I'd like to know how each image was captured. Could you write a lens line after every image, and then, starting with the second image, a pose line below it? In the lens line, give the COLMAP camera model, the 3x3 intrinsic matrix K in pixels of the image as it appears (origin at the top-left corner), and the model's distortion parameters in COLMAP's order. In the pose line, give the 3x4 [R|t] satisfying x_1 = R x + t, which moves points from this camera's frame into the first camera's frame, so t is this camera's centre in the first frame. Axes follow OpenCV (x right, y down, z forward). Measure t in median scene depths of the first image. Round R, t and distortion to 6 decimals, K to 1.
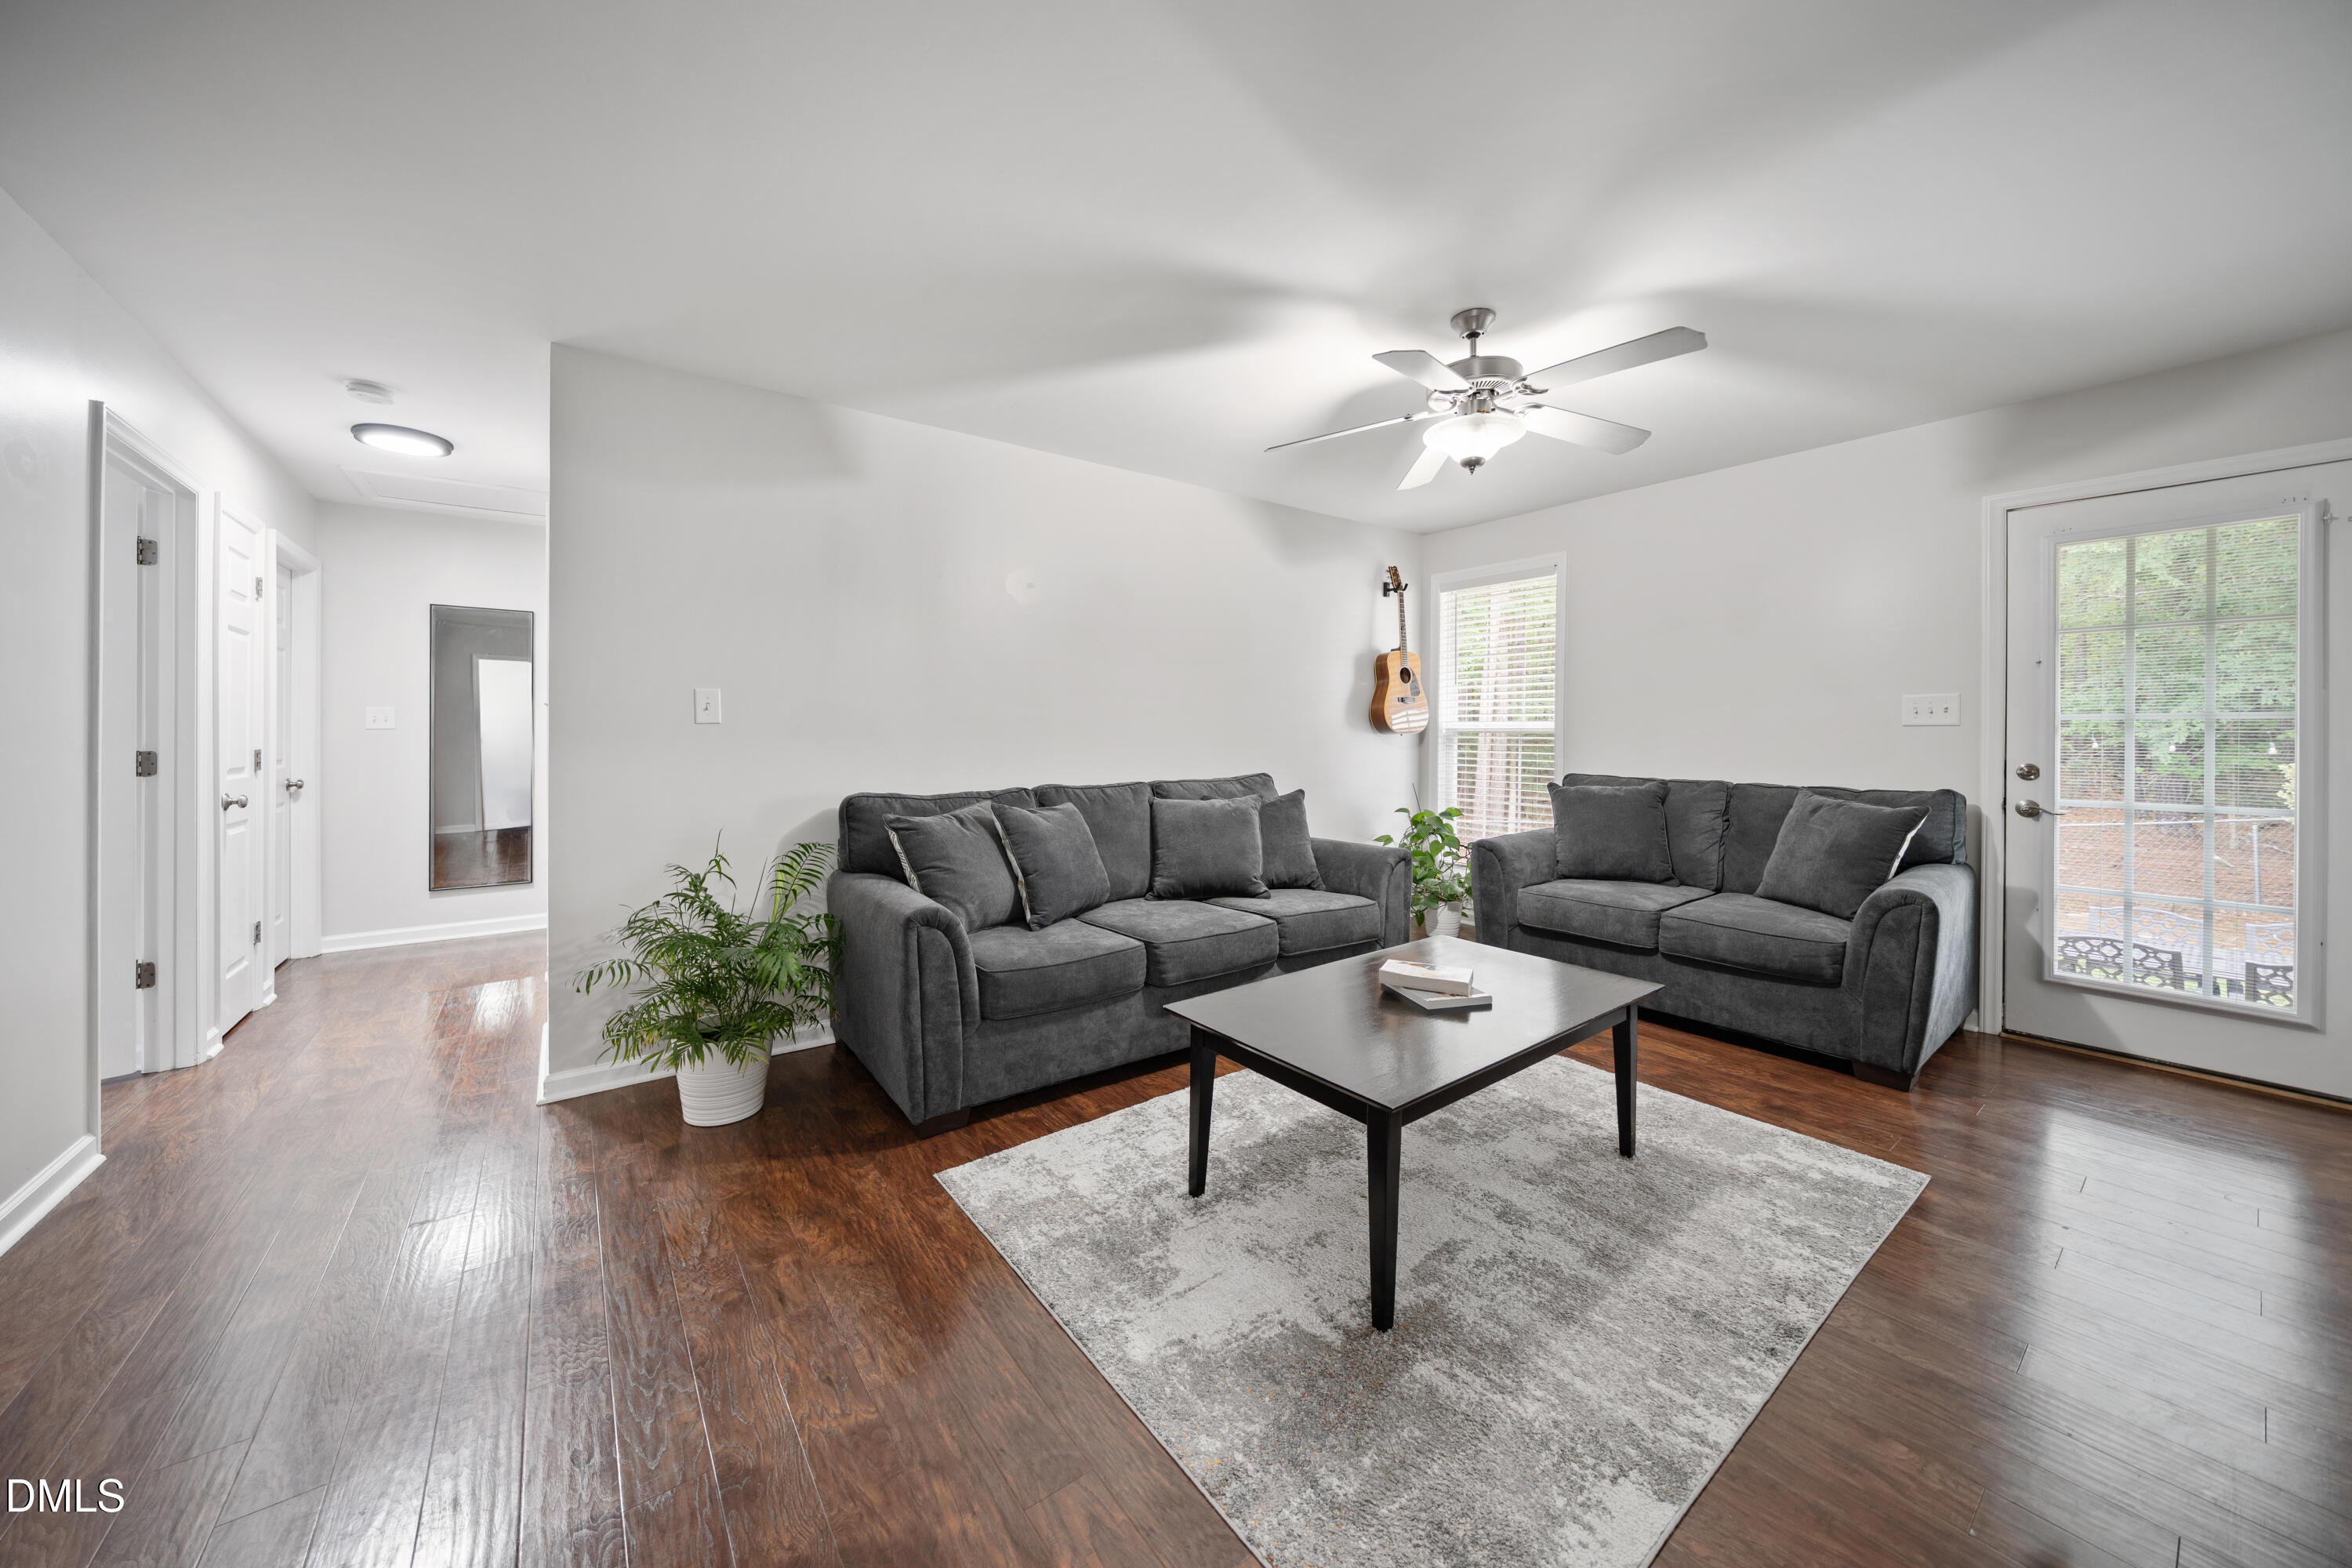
lens RADIAL K [[821.5, 0, 1177.3], [0, 821.5, 737.7], [0, 0, 1]] dist [-0.006606, -0.000058]
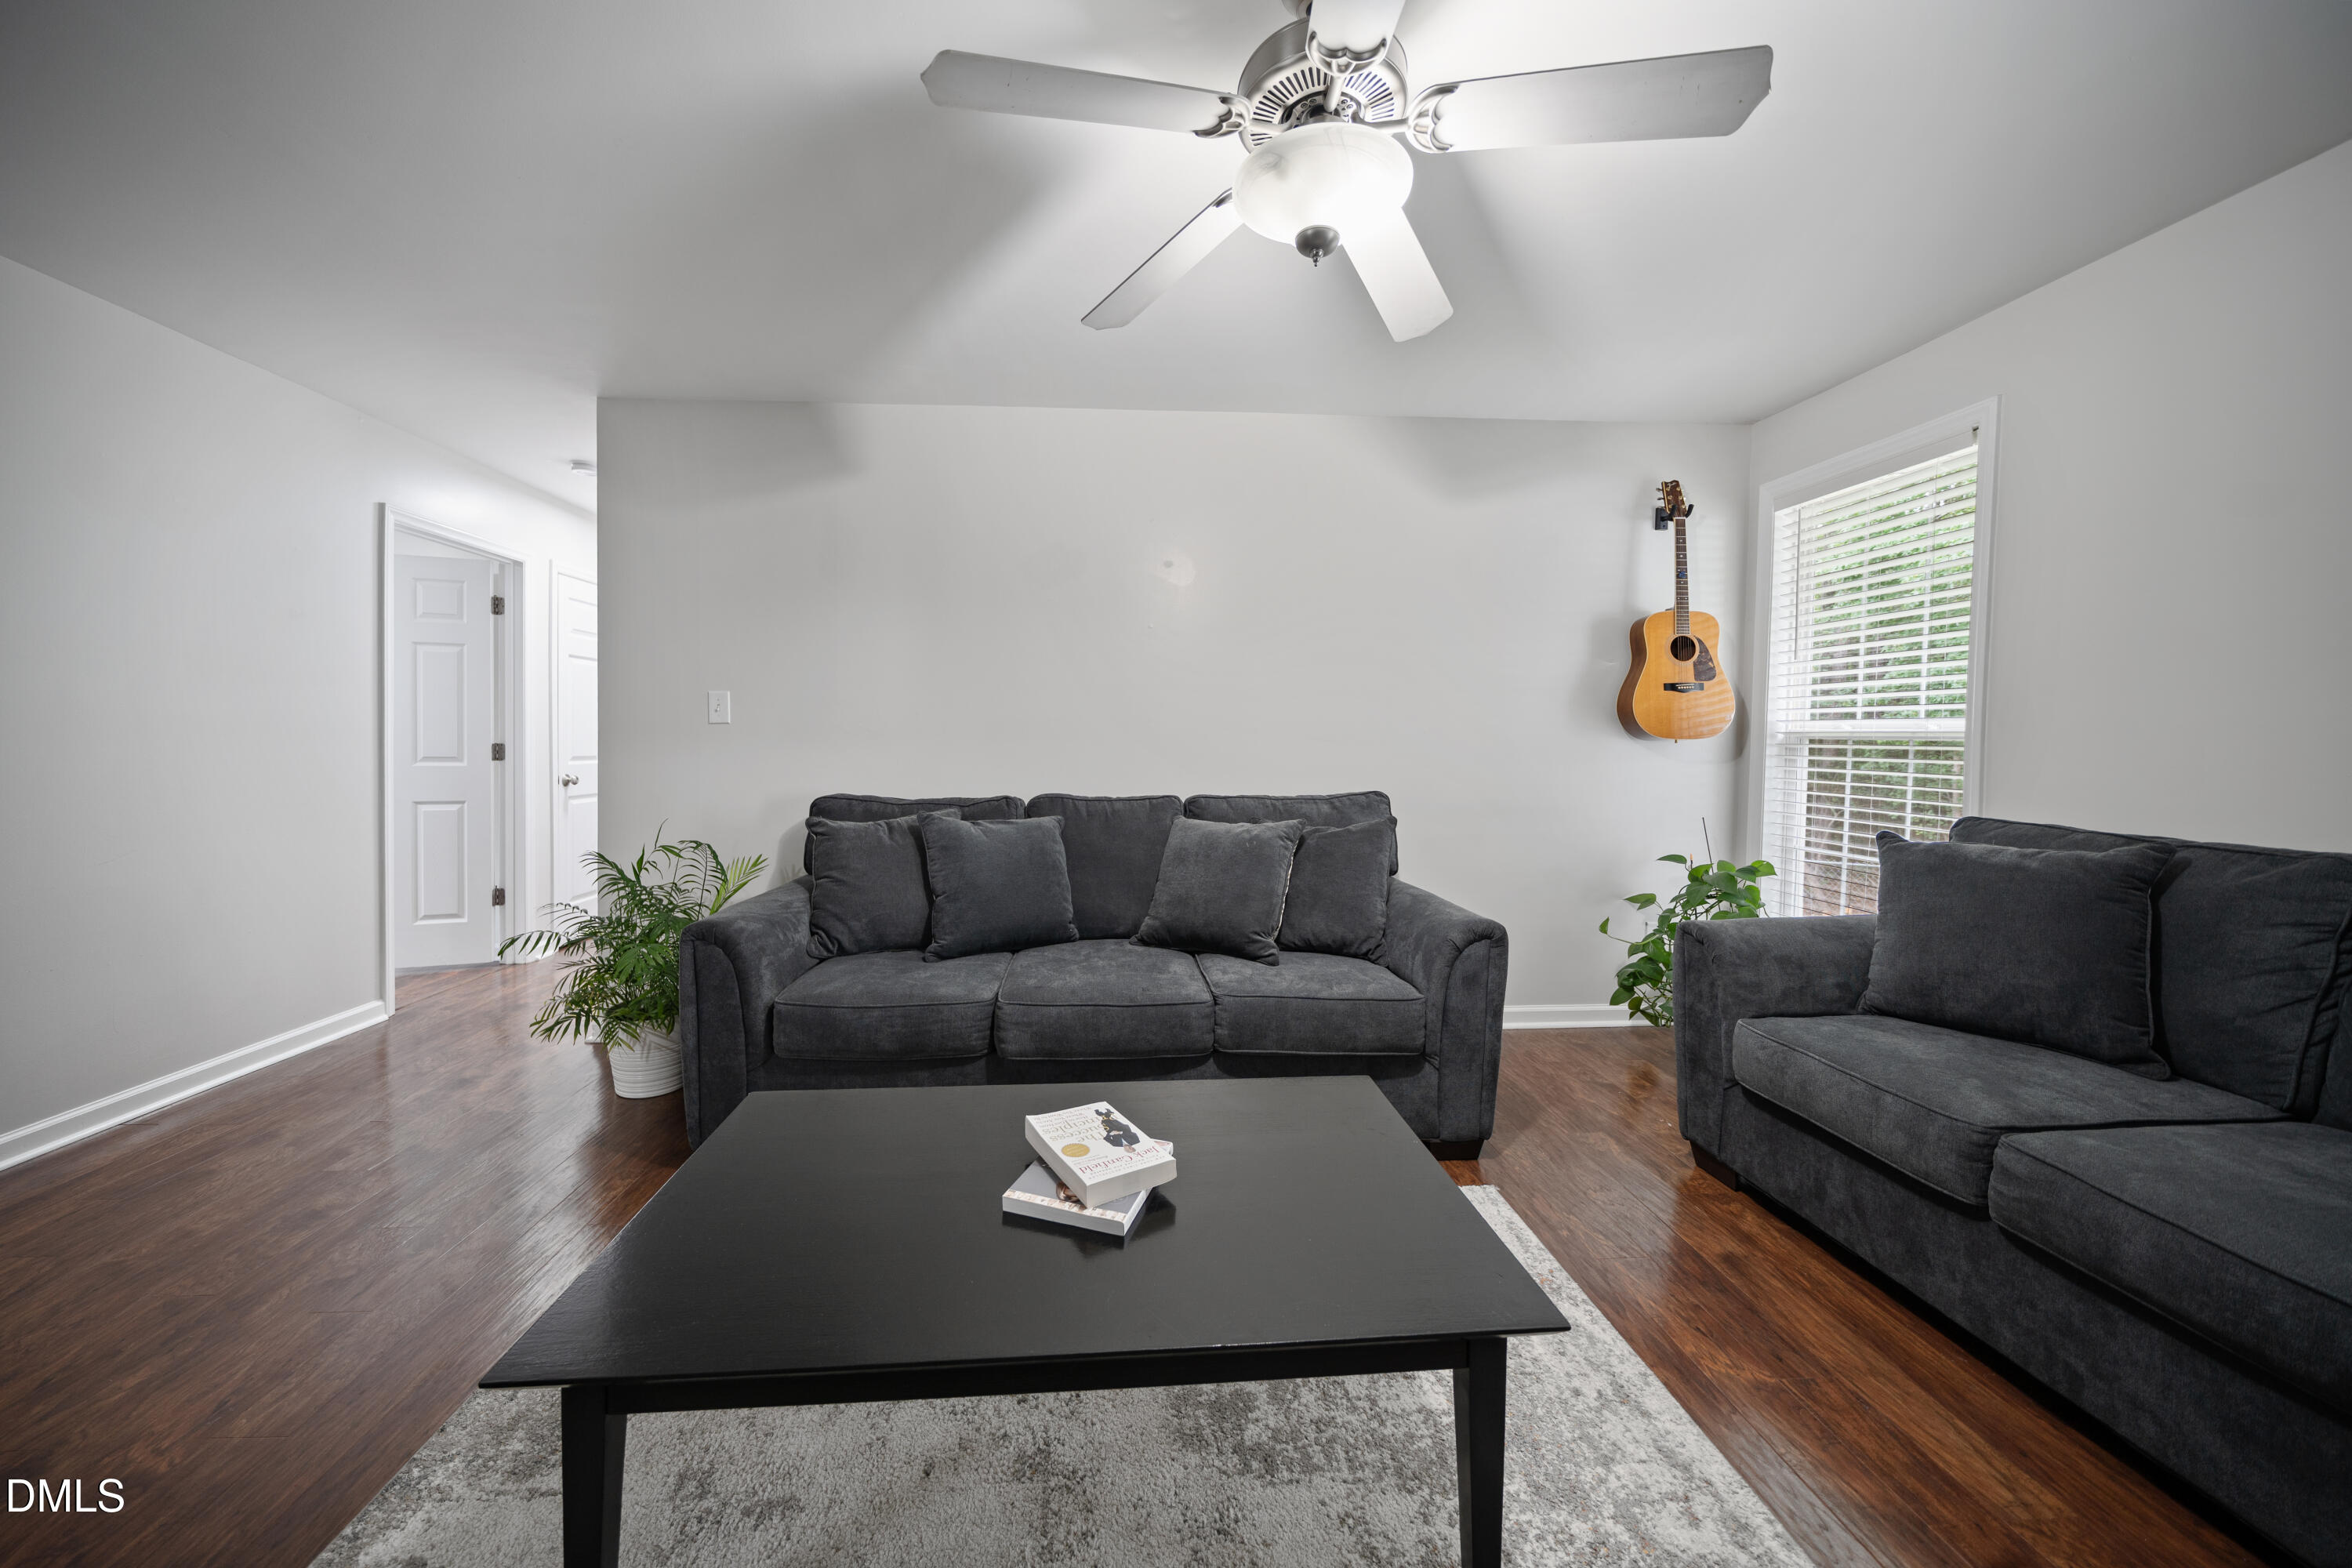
lens RADIAL K [[819.7, 0, 1167.3], [0, 819.7, 757.2], [0, 0, 1]] dist [-0.005414, -0.000083]
pose [[0.834453, 0.019966, -0.550717, 0.378976], [-0.009657, 0.999720, 0.021611, -0.001267], [0.550994, -0.012715, 0.834412, 0.312185]]
